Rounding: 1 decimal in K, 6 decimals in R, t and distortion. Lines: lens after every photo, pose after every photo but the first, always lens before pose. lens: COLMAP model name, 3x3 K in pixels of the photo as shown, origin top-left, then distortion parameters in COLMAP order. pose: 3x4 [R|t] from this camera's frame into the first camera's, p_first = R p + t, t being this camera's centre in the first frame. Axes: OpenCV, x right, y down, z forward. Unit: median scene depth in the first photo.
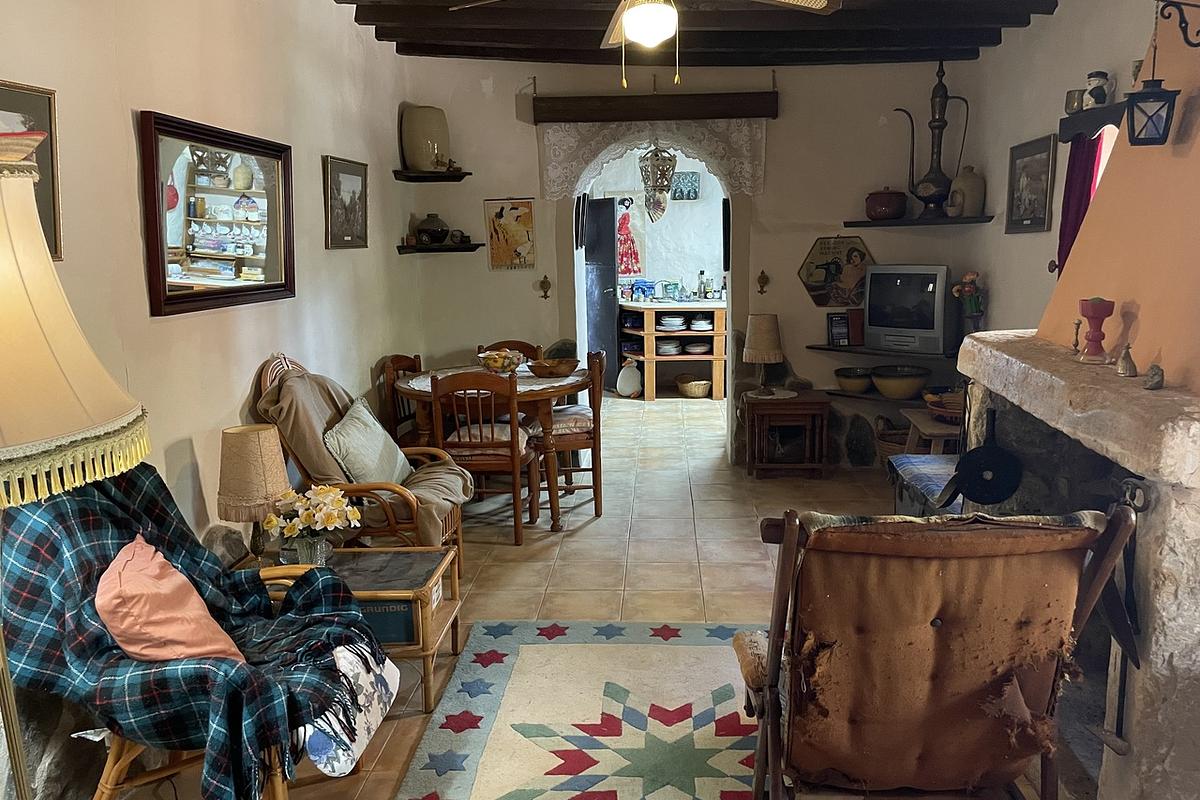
lens RADIAL K [[902.9, 0, 589.8], [0, 902.9, 400.3], [0, 0, 1]] dist [0.038963, -0.062044]
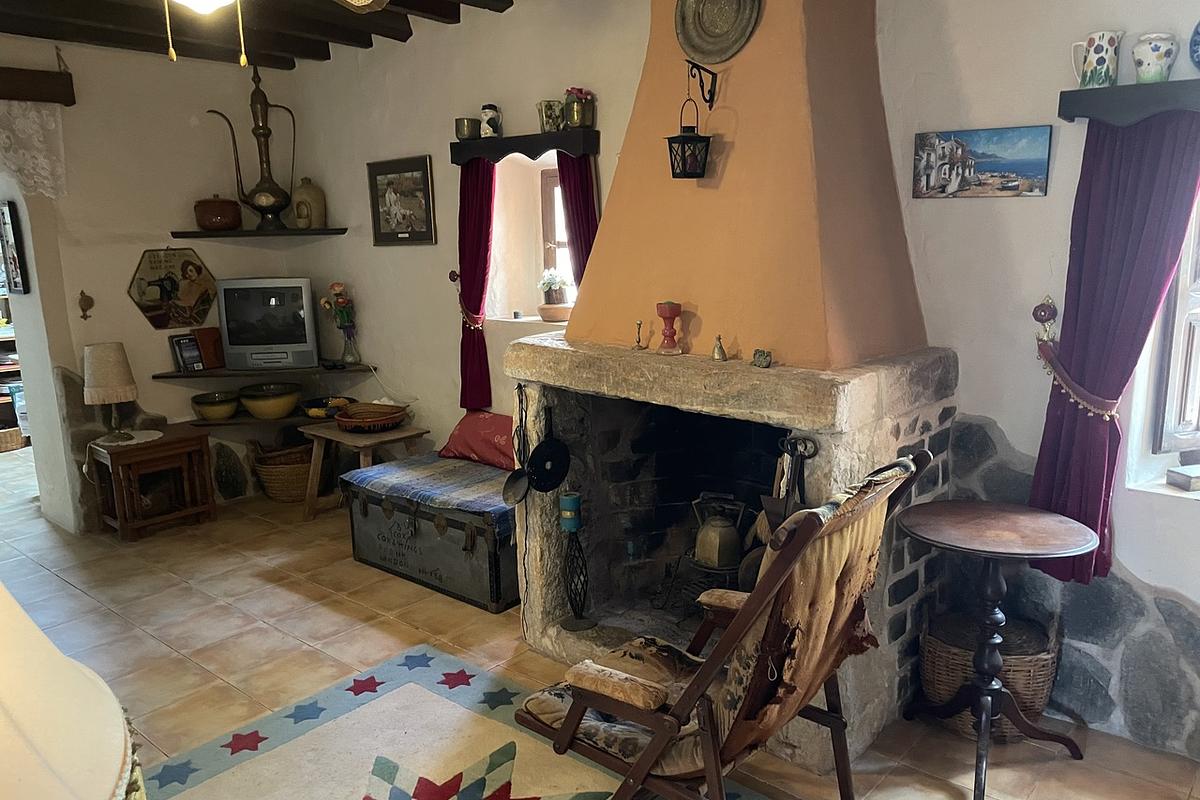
lens RADIAL K [[902.9, 0, 601.9], [0, 902.9, 405.3], [0, 0, 1]] dist [0.038963, -0.062044]
pose [[0.586974, -0.147833, 0.795994, -0.209727], [0.149579, 0.986064, 0.072832, -0.032690], [-0.795668, 0.076314, 0.600906, 0.149553]]
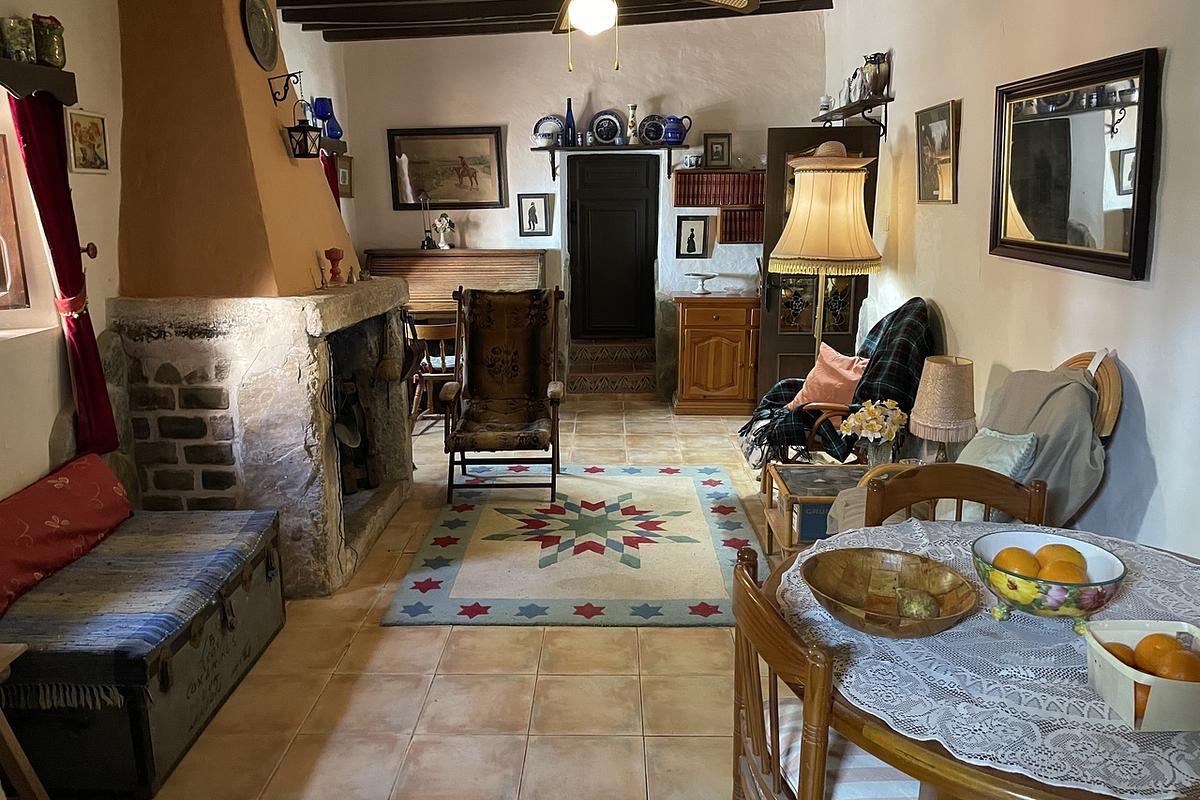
lens RADIAL K [[902.9, 0, 602.0], [0, 902.9, 402.3], [0, 0, 1]] dist [0.038963, -0.062044]
pose [[-0.997099, 0.051079, -0.056428, 0.072085], [0.023847, 0.913692, 0.405707, -0.224033], [0.072281, 0.403185, -0.912260, 1.148914]]
